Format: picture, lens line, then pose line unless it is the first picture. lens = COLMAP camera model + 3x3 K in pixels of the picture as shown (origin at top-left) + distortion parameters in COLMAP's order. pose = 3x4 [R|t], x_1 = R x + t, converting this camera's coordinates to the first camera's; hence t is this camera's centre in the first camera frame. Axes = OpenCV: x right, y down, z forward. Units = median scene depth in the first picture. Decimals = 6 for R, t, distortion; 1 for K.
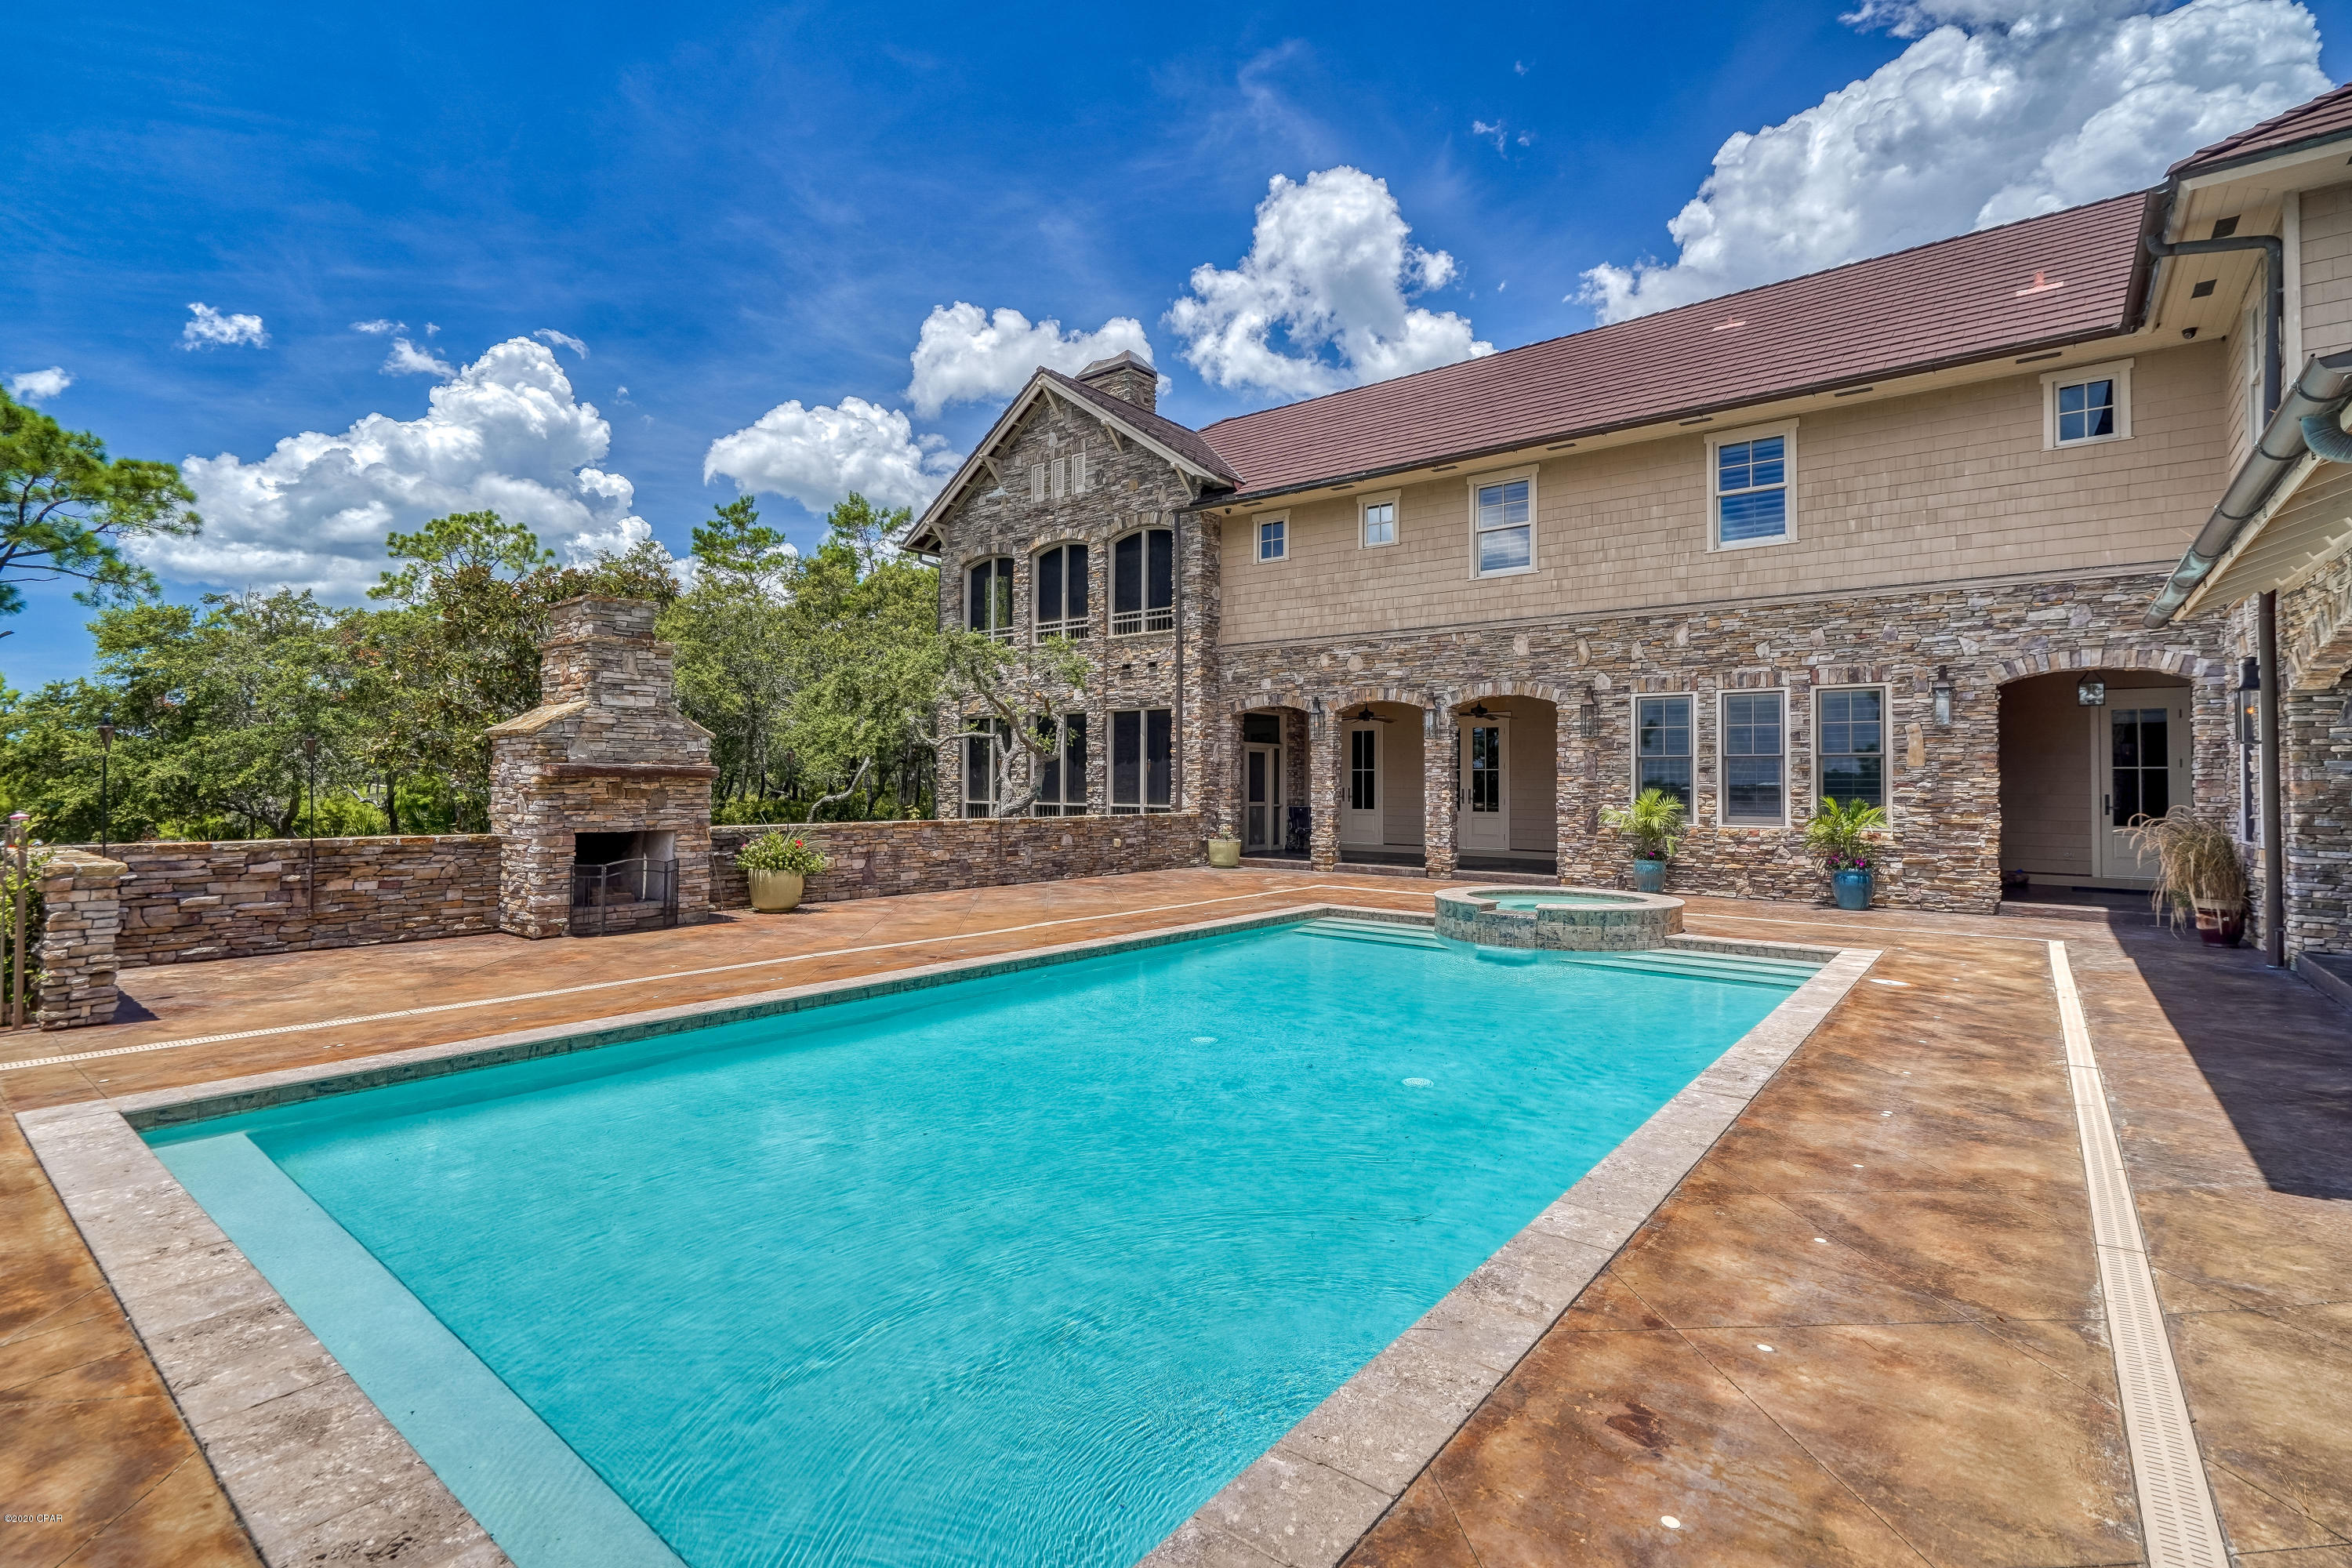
lens RADIAL K [[1085.8, 0, 1159.3], [0, 1085.8, 768.0], [0, 0, 1]] dist [-0.003438, 0.001766]
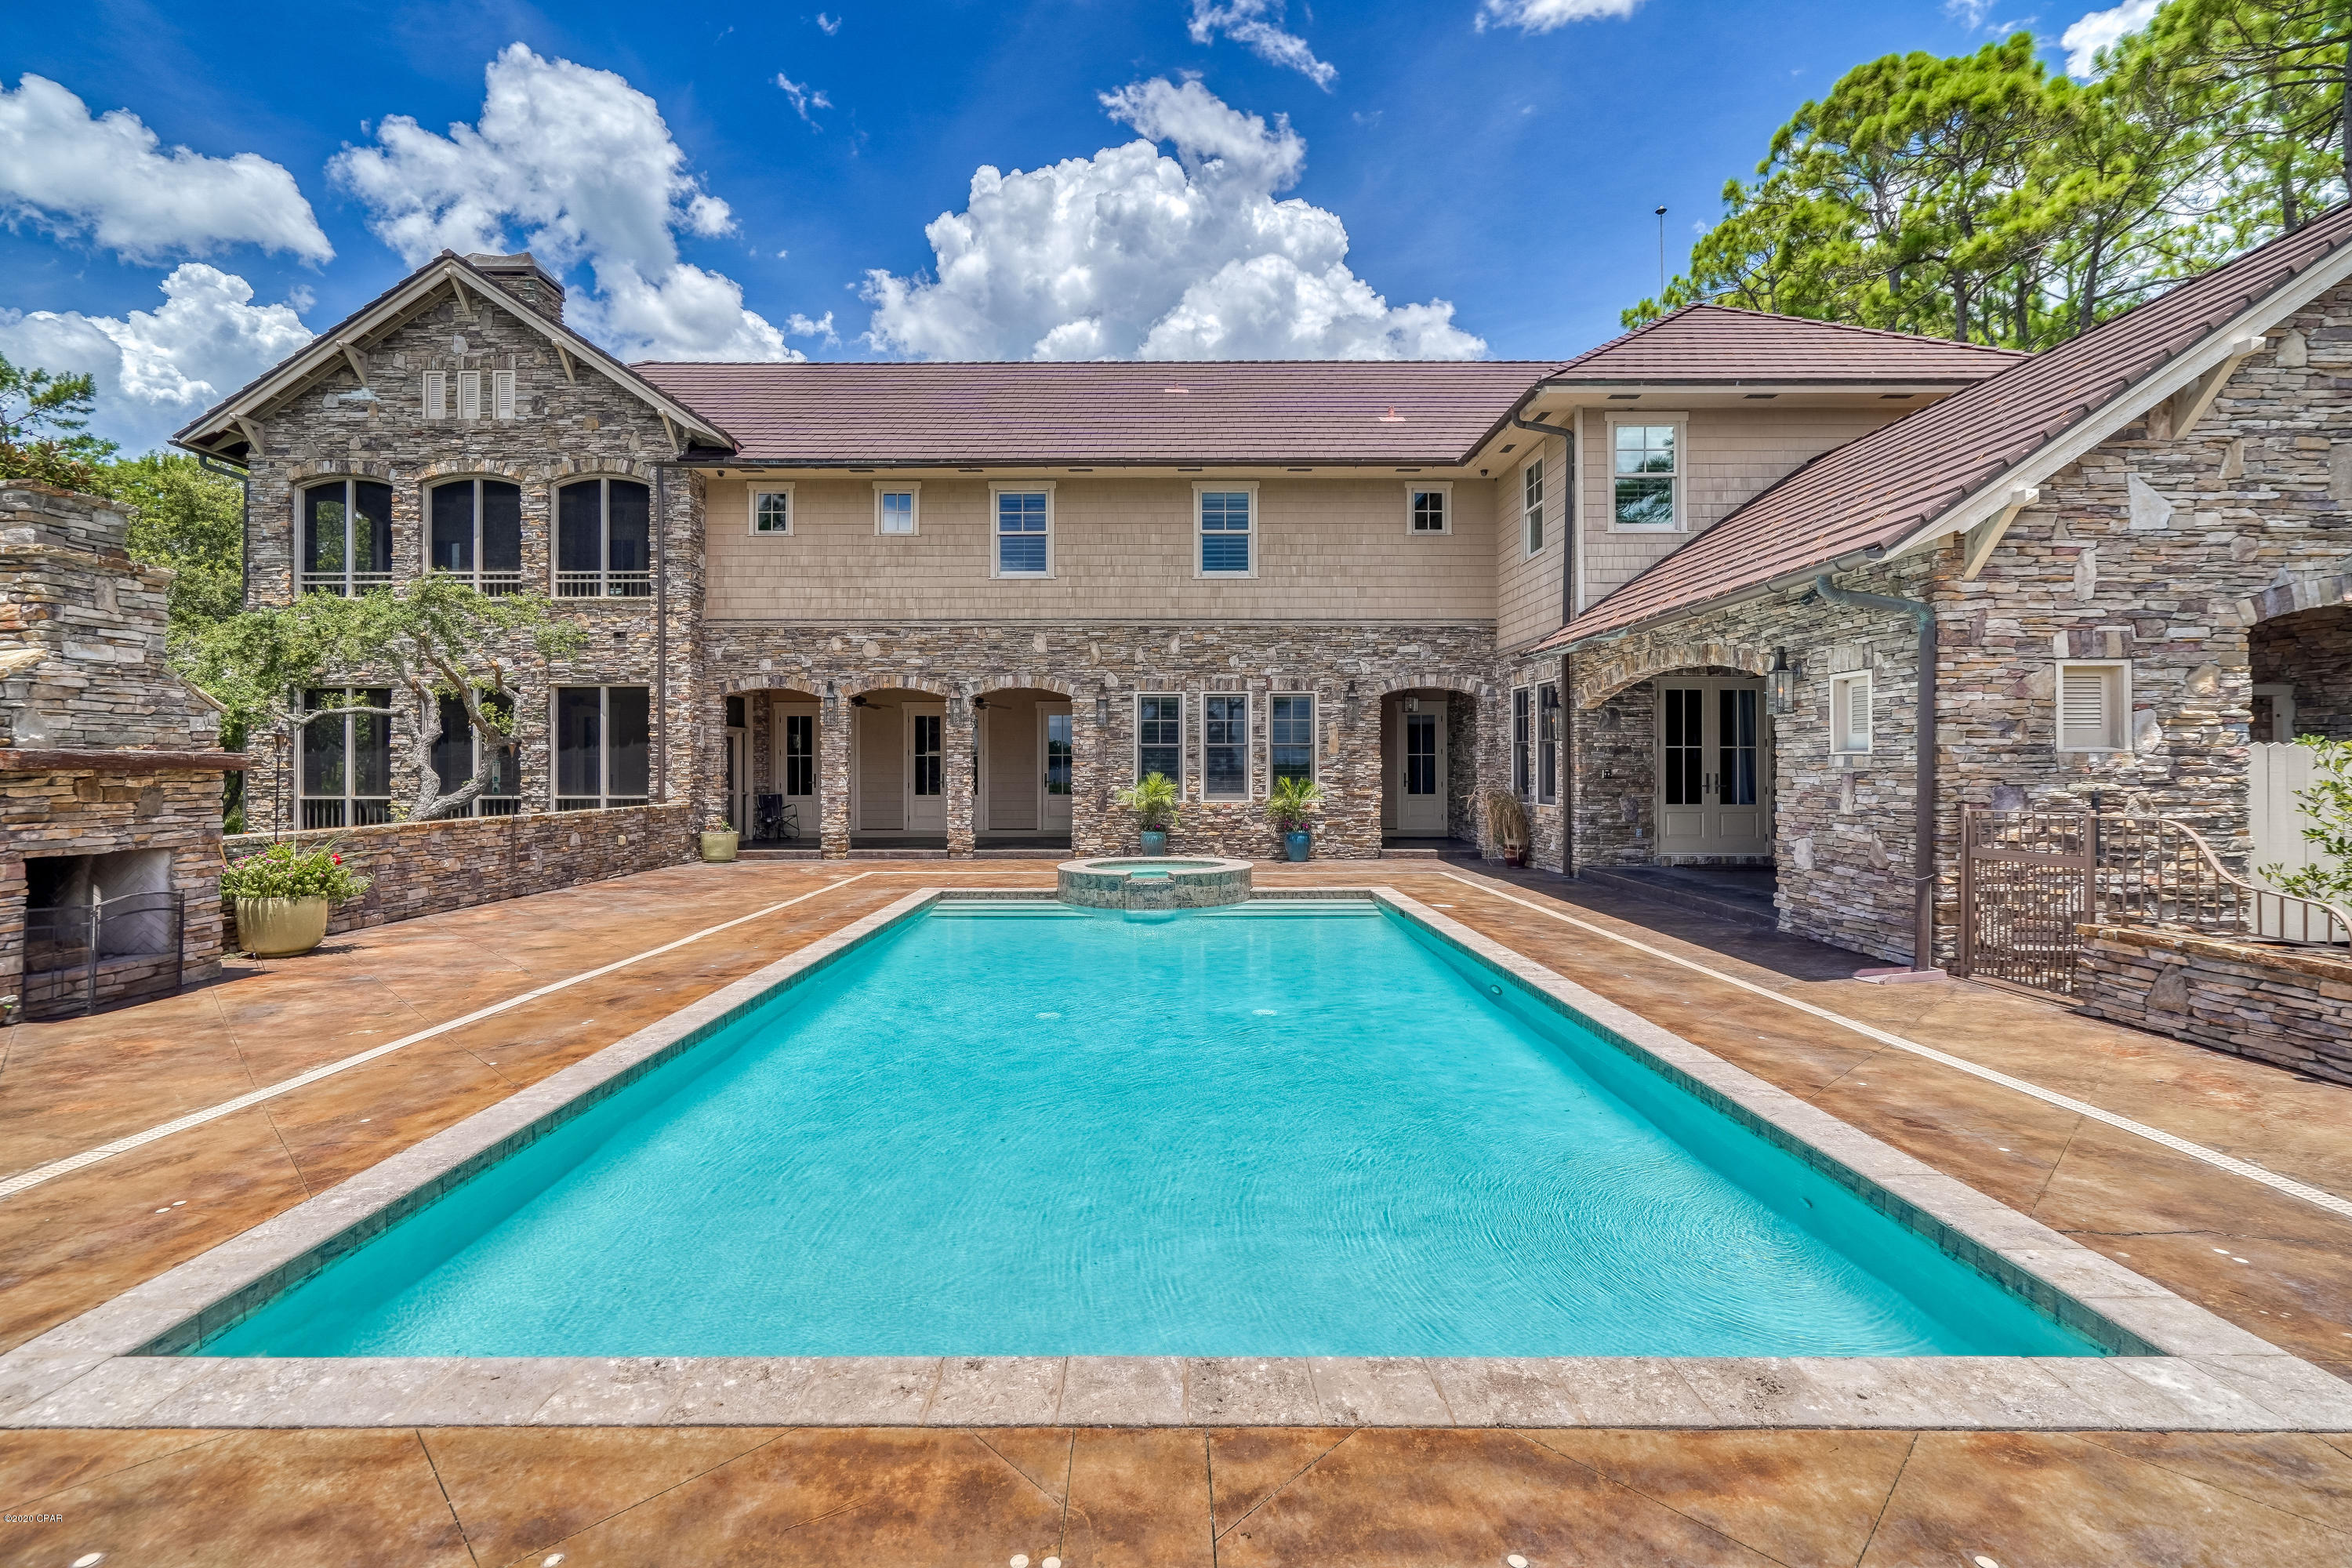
lens RADIAL K [[1085.8, 0, 1159.3], [0, 1085.8, 768.0], [0, 0, 1]] dist [-0.003438, 0.001766]
pose [[0.779443, -0.007420, 0.626429, -0.275441], [-0.001863, 0.999898, 0.014161, -0.002051], [-0.626470, -0.012205, 0.779350, 0.063198]]
